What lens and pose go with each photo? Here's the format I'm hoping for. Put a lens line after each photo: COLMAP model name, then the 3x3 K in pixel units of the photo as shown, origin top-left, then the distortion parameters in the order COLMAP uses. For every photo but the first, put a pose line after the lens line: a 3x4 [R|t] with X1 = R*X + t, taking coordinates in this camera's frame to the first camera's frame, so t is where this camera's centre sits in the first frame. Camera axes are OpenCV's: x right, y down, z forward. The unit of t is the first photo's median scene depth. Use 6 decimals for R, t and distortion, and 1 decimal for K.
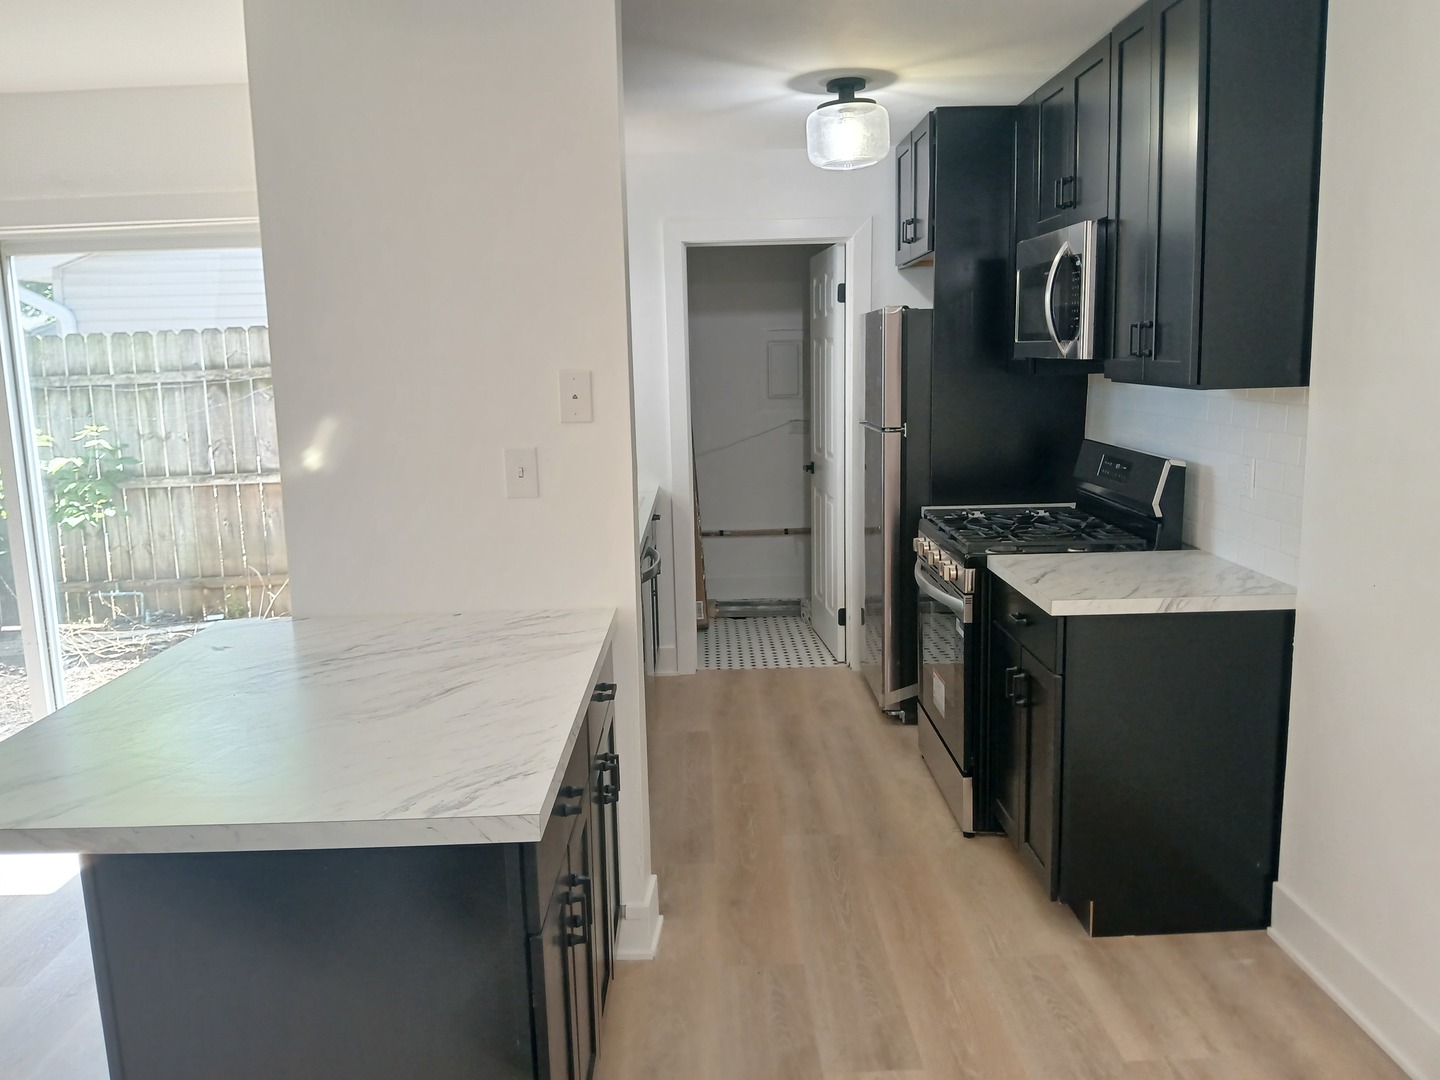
lens RADIAL K [[1112.1, 0, 720.0], [0, 1112.1, 540.0], [0, 0, 1]] dist [0.070980, -0.001291]
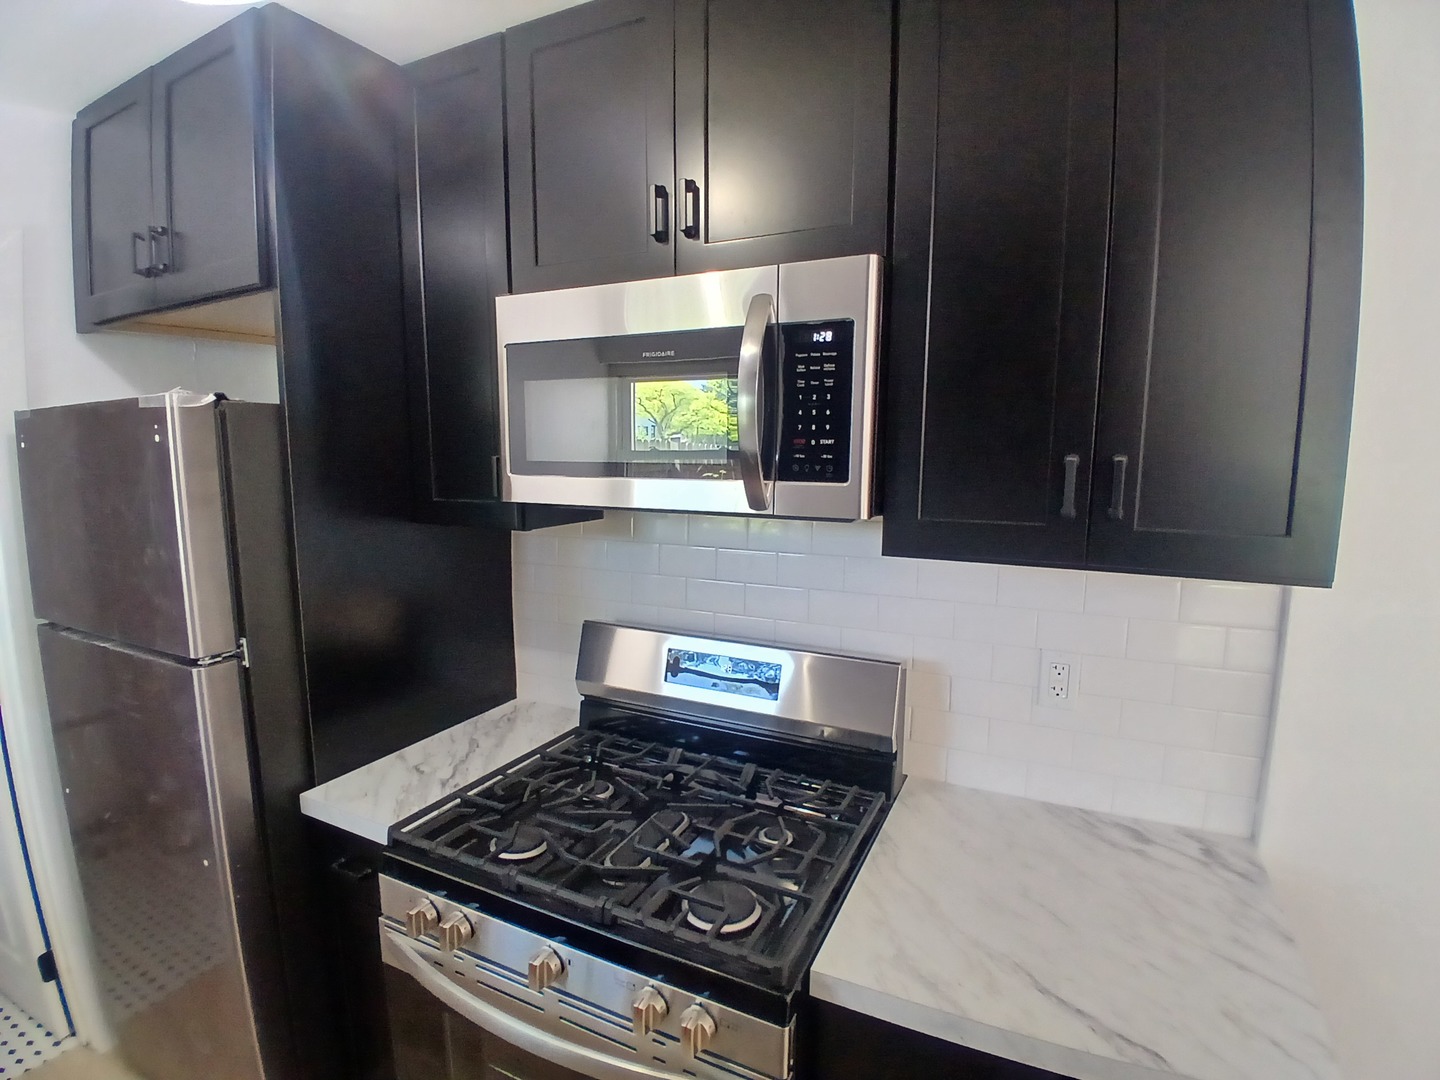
lens RADIAL K [[714.7, 0, 724.4], [0, 714.7, 558.2], [0, 0, 1]] dist [-0.030275, -0.019965]
pose [[0.446790, -0.115754, 0.887119, -0.002582], [0.135997, 0.988858, 0.060535, -0.122885], [-0.884242, 0.093599, 0.457554, 0.646498]]
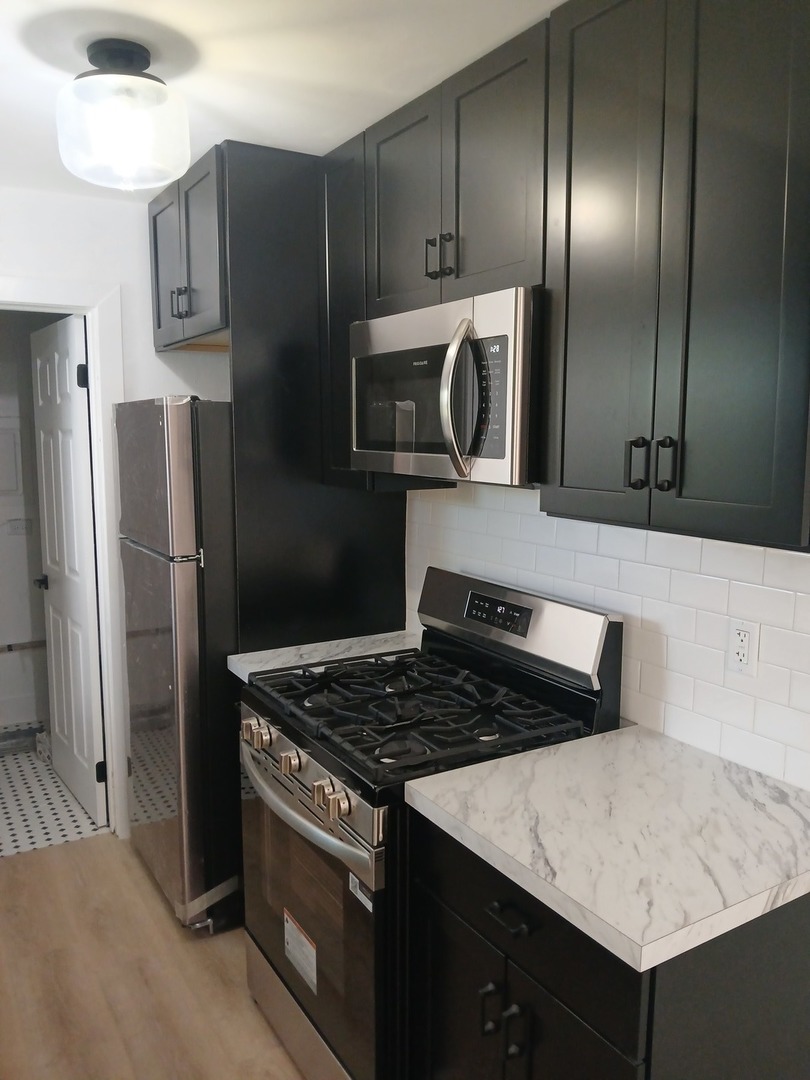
lens RADIAL K [[841.0, 0, 405.0], [0, 841.0, 540.0], [0, 0, 1]] dist [0.004613, -0.006263]
pose [[0.863668, -0.043017, 0.502222, 0.000013], [0.063424, 0.997707, -0.023611, -0.084755], [-0.500055, 0.052245, 0.864416, 0.418198]]
